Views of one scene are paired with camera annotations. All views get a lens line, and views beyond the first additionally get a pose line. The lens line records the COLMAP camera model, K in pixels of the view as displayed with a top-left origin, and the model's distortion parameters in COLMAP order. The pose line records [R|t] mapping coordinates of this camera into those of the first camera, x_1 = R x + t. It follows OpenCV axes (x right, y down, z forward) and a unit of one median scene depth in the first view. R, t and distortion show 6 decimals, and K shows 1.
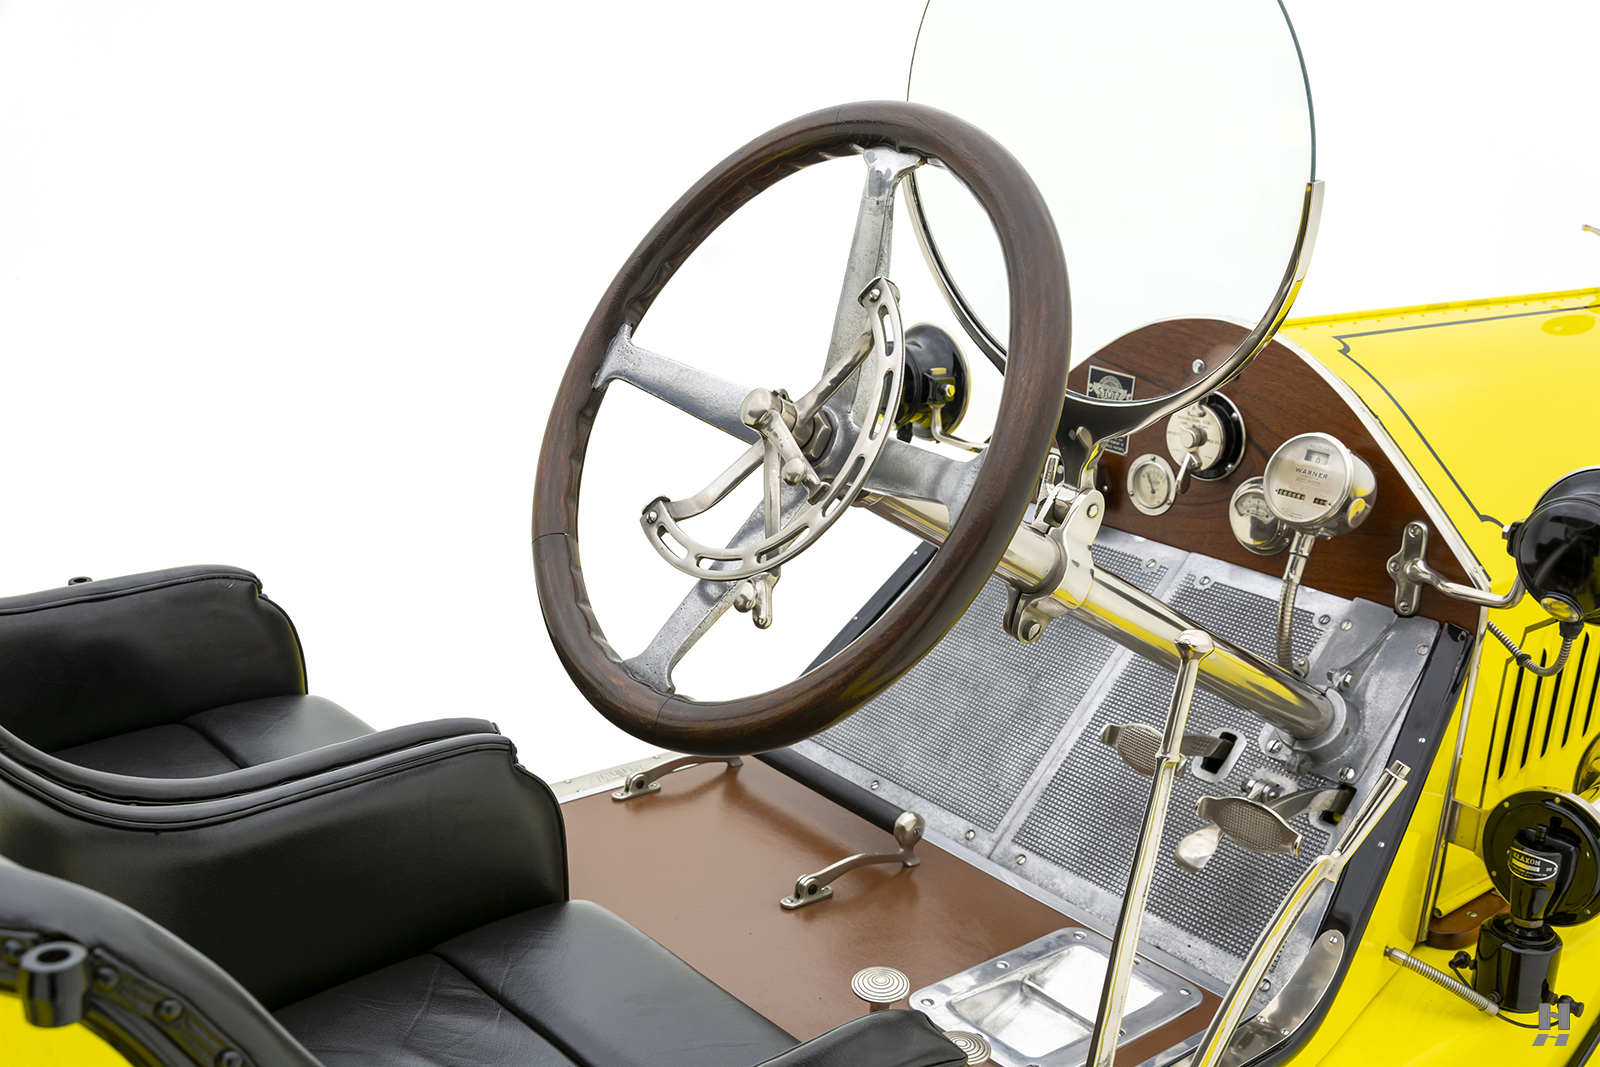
lens RADIAL K [[1679.0, 0, 794.3], [0, 1679.0, 540.8], [0, 0, 1]] dist [-0.017488, 0.000000]
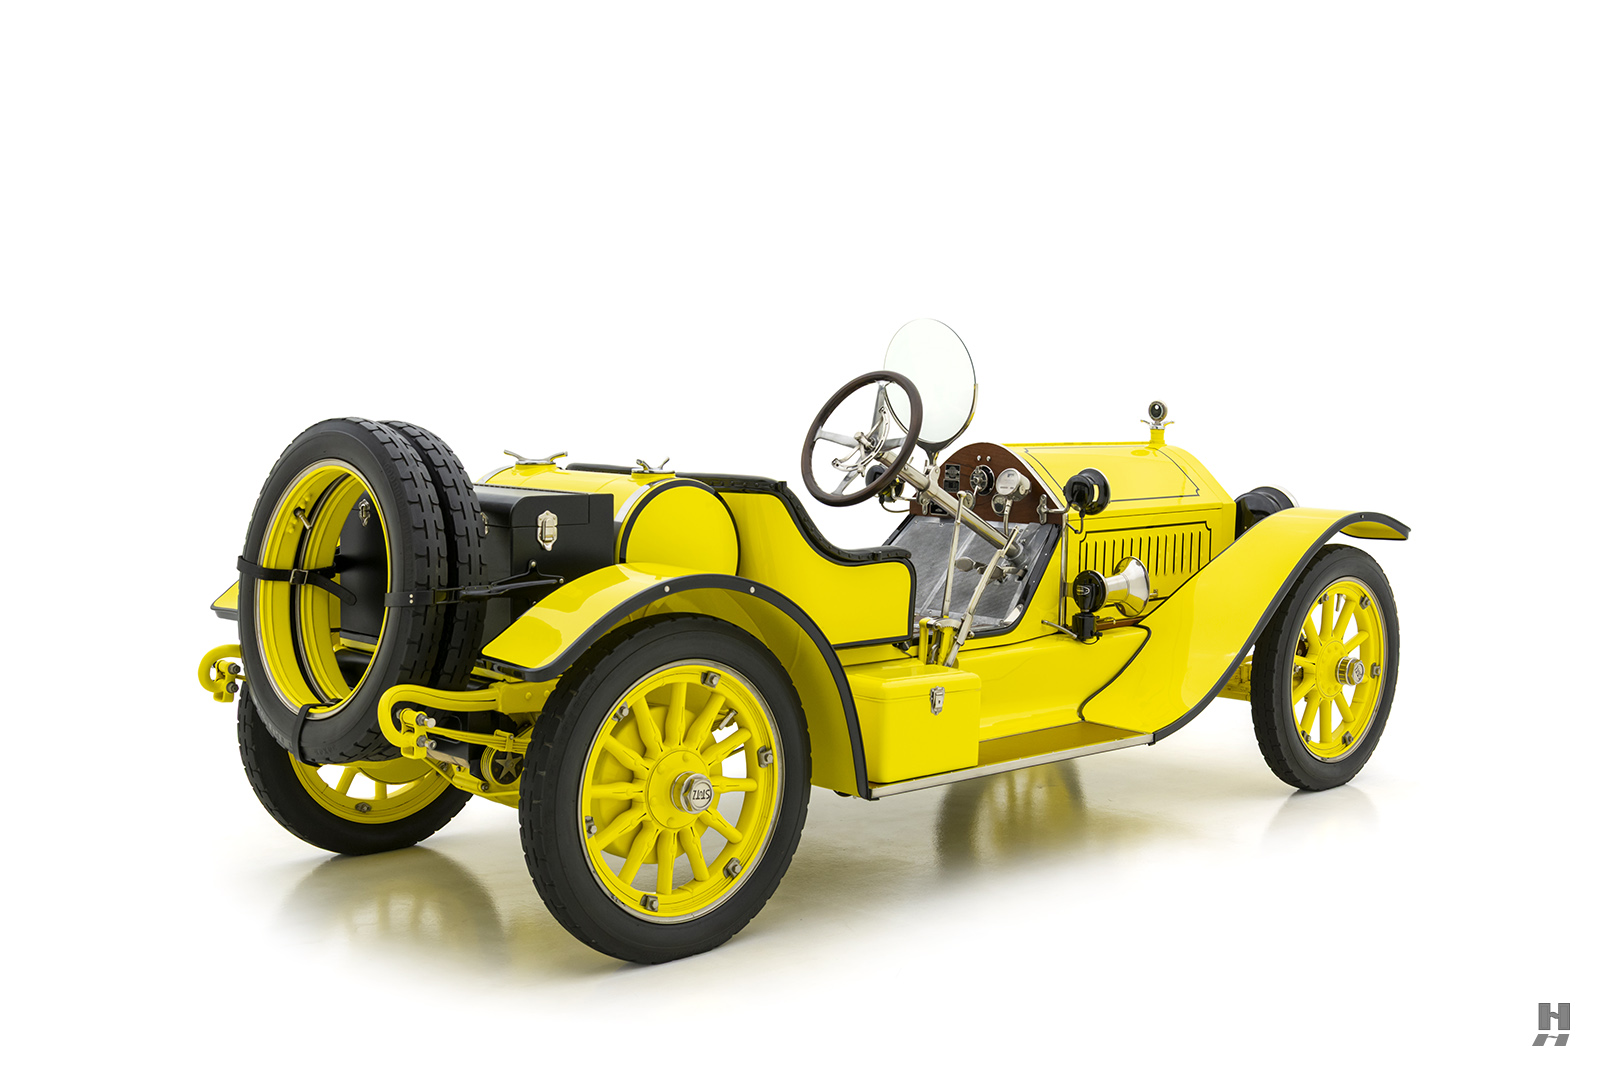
lens RADIAL K [[1926.5, 0, 803.3], [0, 1926.5, 529.9], [0, 0, 1]] dist [0.001342, 0.000000]
pose [[0.996943, -0.044850, 0.063981, -0.342878], [0.056883, 0.977981, -0.200793, 0.805898], [-0.053567, 0.203818, 0.977542, -2.693792]]
